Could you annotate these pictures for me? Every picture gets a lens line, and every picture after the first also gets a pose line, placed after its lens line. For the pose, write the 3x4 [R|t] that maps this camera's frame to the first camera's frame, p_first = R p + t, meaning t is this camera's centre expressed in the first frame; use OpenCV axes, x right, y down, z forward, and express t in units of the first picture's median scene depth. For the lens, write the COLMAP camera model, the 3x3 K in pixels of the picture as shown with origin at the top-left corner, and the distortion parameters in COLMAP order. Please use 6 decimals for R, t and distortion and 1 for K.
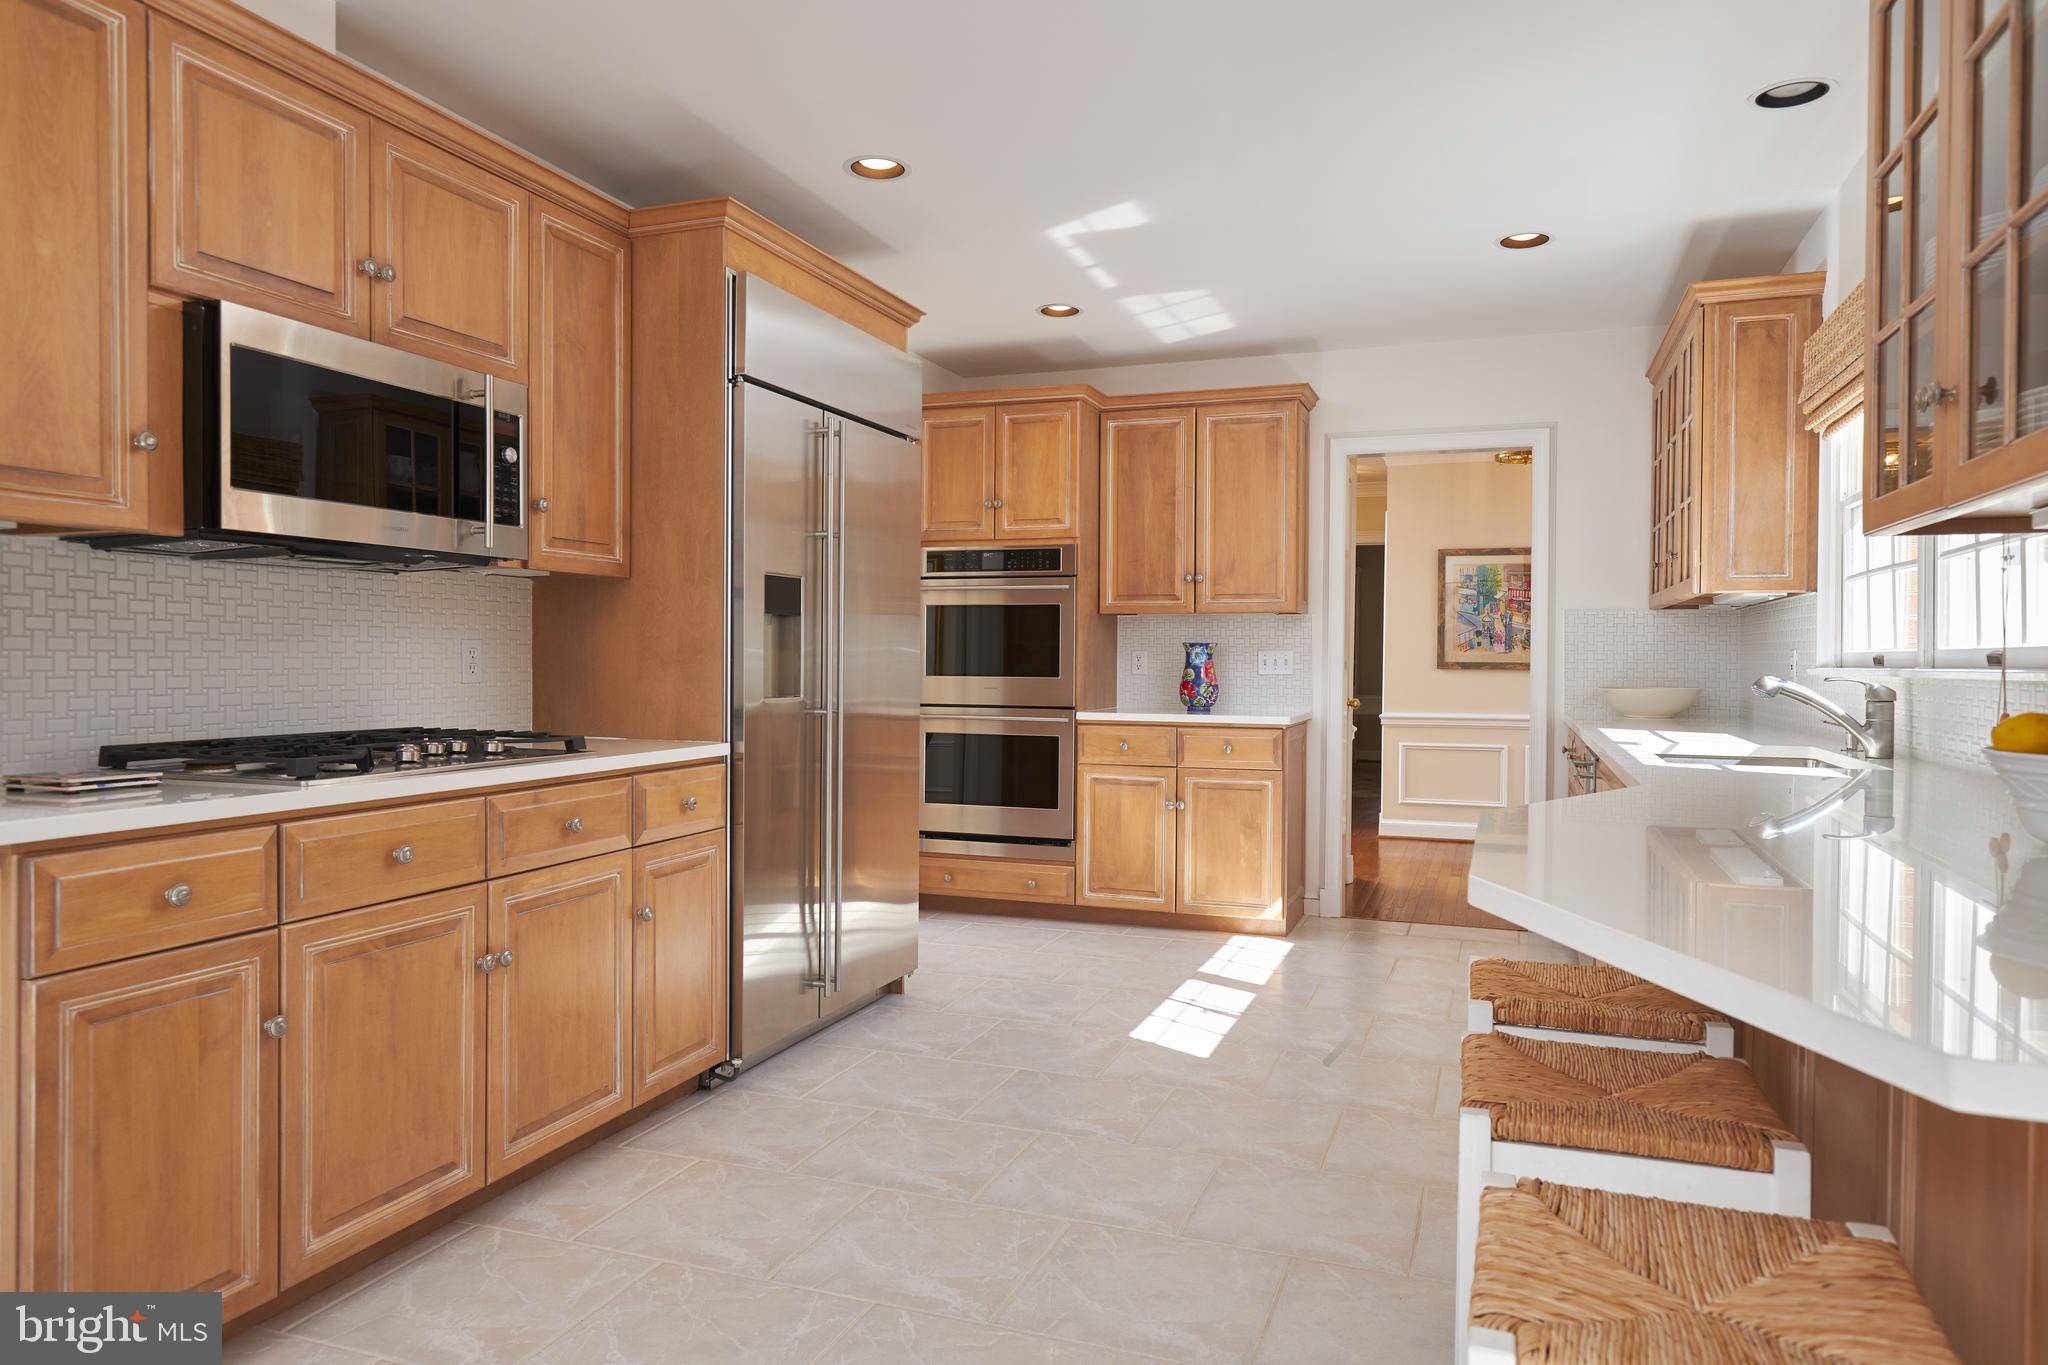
lens RADIAL K [[1293.7, 0, 1019.8], [0, 1293.7, 674.3], [0, 0, 1]] dist [0.000386, 0.002076]
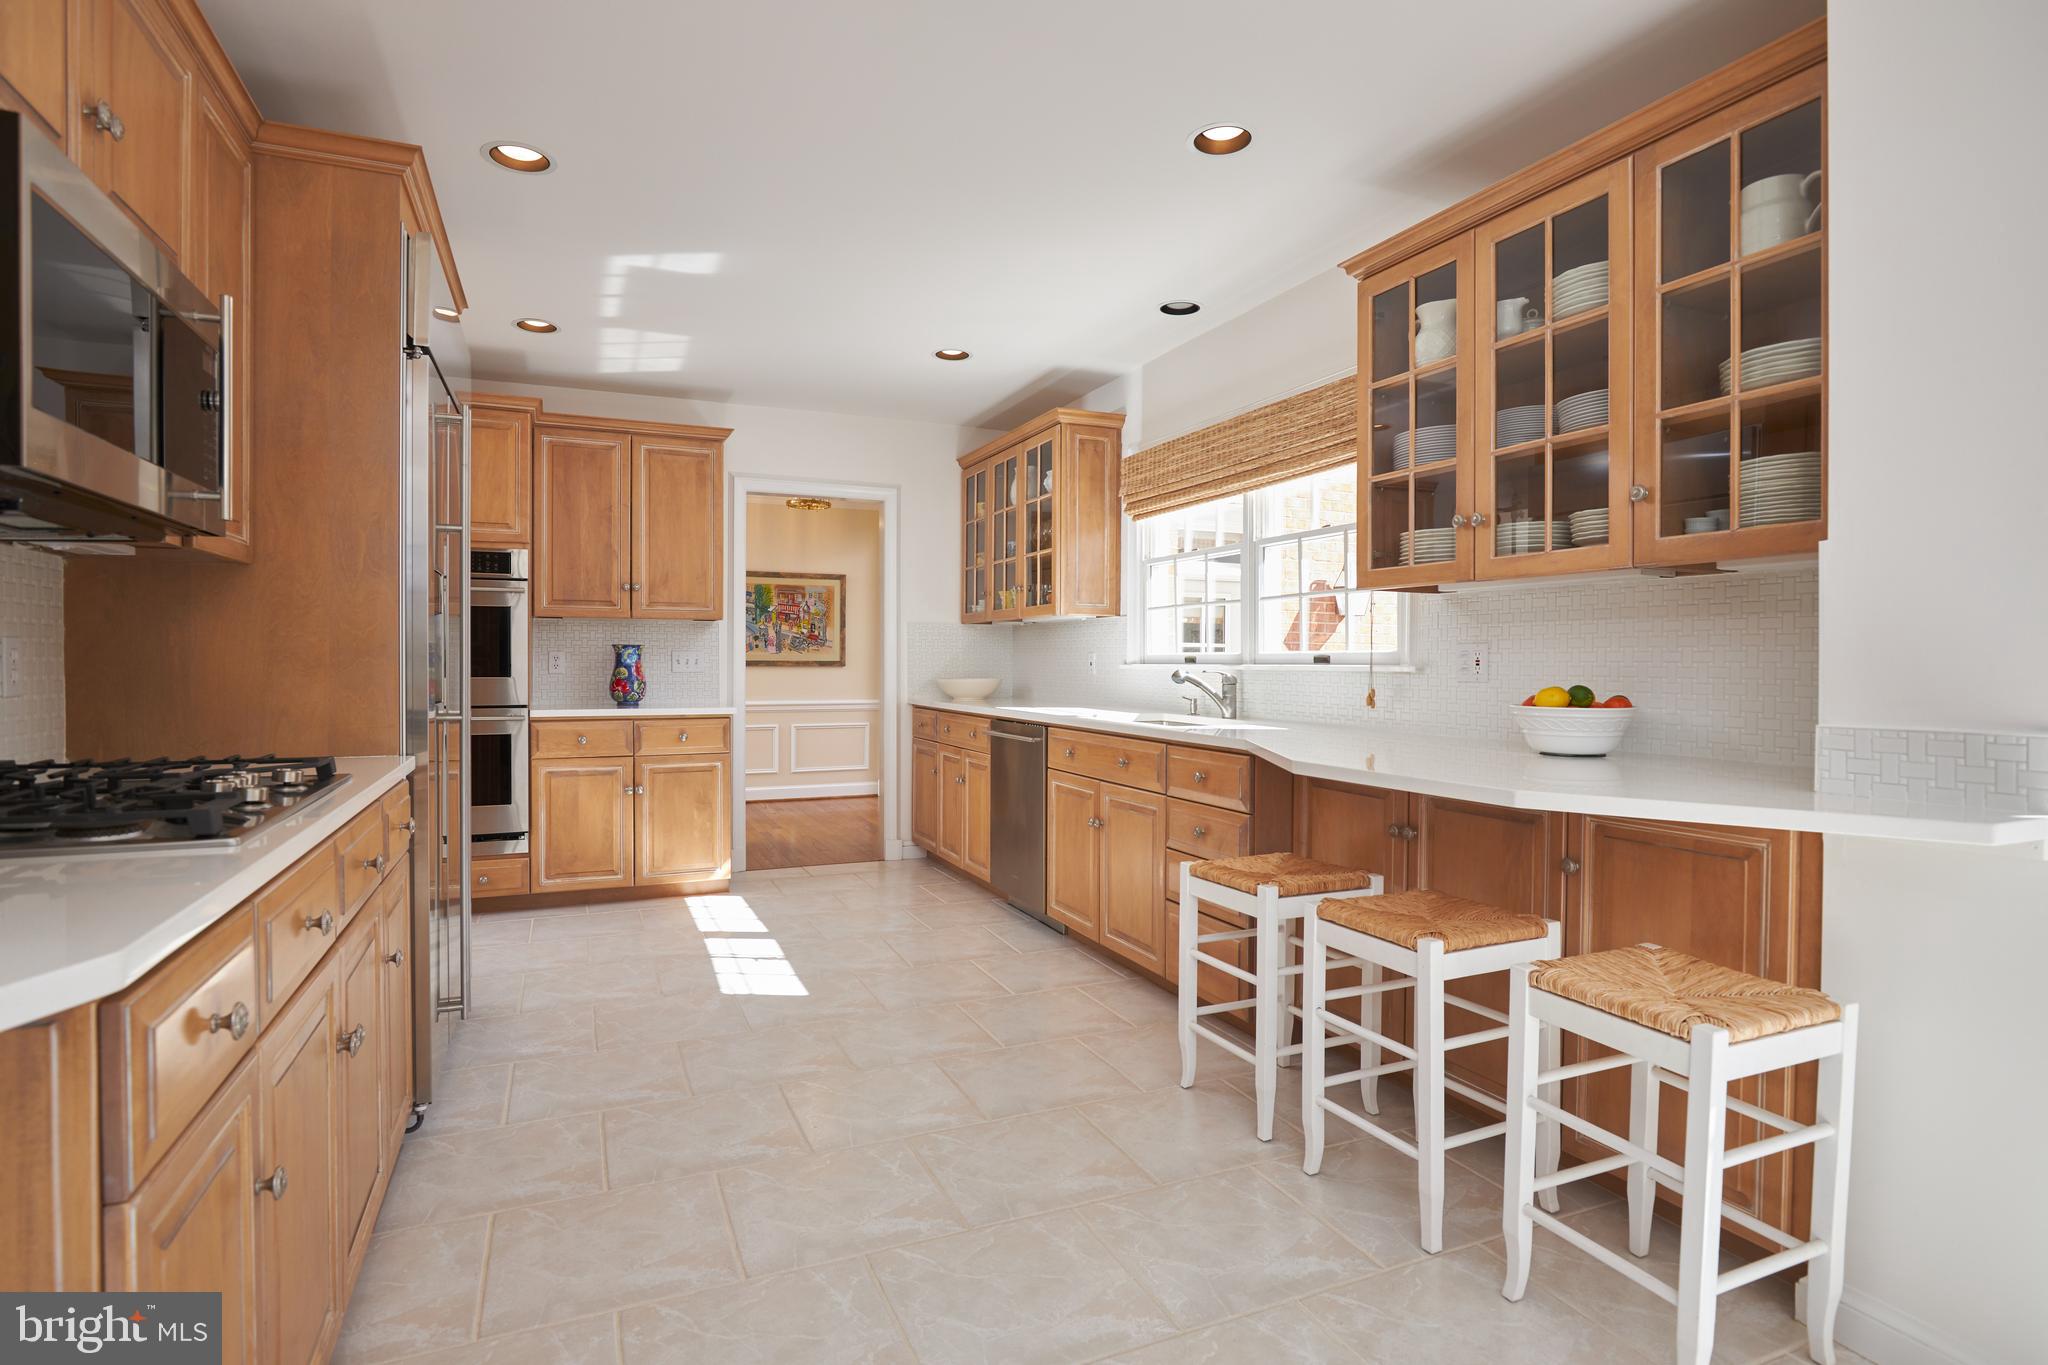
lens RADIAL K [[1042.1, 0, 1032.6], [0, 1042.1, 677.4], [0, 0, 1]] dist [-0.022365, -0.000238]
pose [[0.715503, -0.015075, 0.698447, -0.263879], [0.009282, 0.999884, 0.012072, -0.003802], [-0.698548, -0.002155, 0.715560, 0.120758]]
